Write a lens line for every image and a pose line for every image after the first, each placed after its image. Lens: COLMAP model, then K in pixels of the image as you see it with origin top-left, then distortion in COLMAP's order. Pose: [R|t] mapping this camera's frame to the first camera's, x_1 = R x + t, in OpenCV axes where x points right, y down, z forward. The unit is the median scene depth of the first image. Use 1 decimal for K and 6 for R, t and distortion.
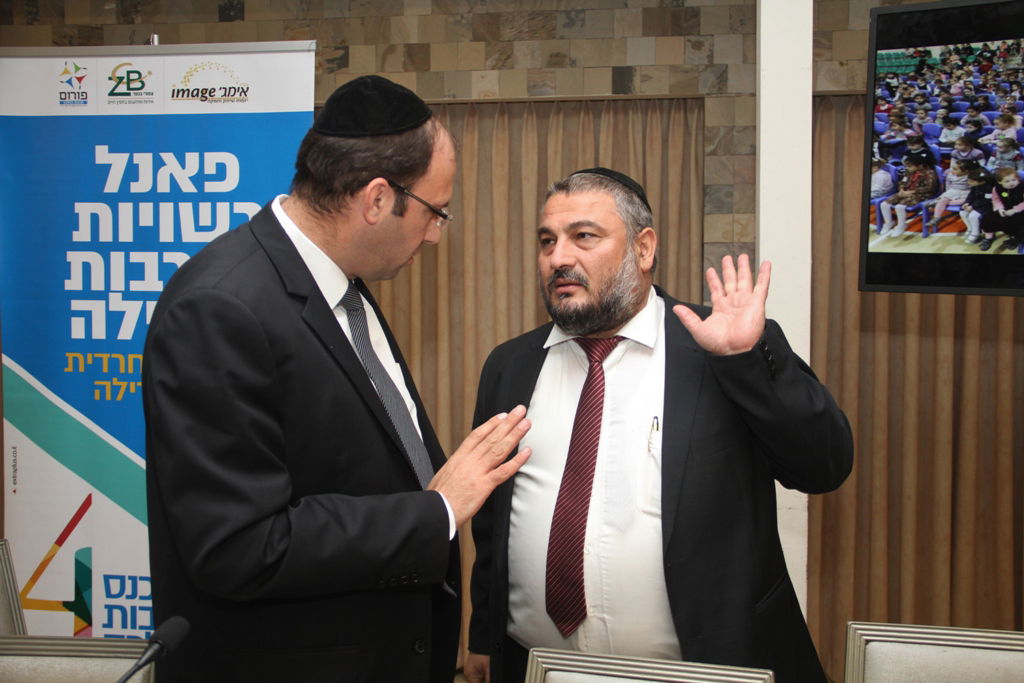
lens RADIAL K [[1120.4, 0, 512.2], [0, 1120.4, 346.9], [0, 0, 1]] dist [0.005999, 0.000000]
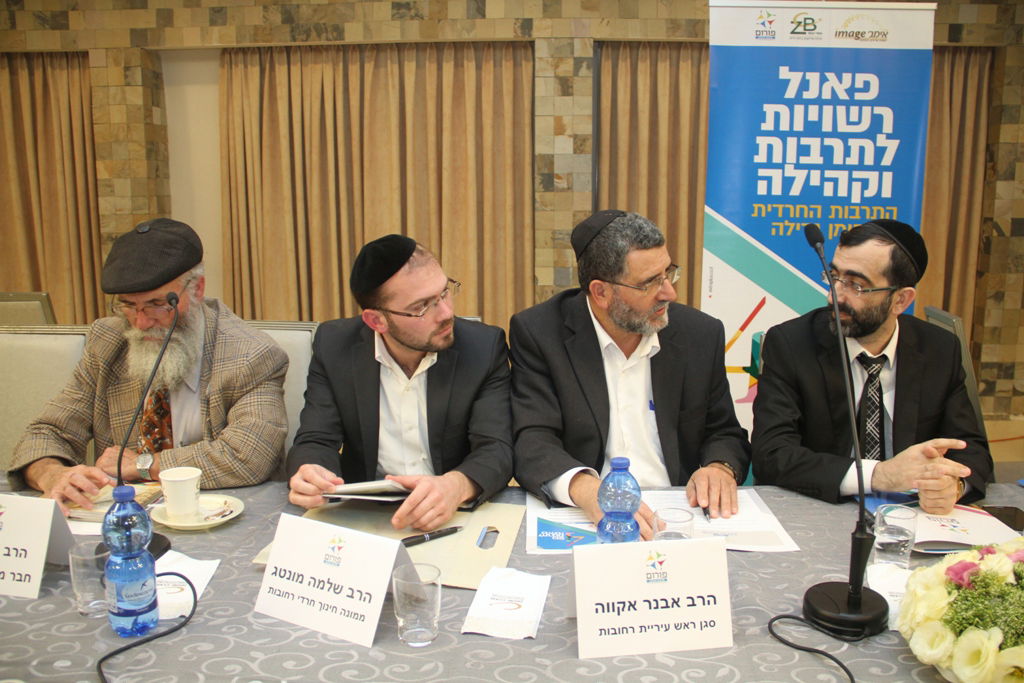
lens RADIAL K [[886.0, 0, 510.4], [0, 886.0, 338.5], [0, 0, 1]] dist [-0.132167, 0.082121]
pose [[0.995797, -0.016994, 0.089995, -0.844445], [0.006753, 0.993584, 0.112897, 0.050698], [-0.091336, -0.111815, 0.989523, -0.164670]]
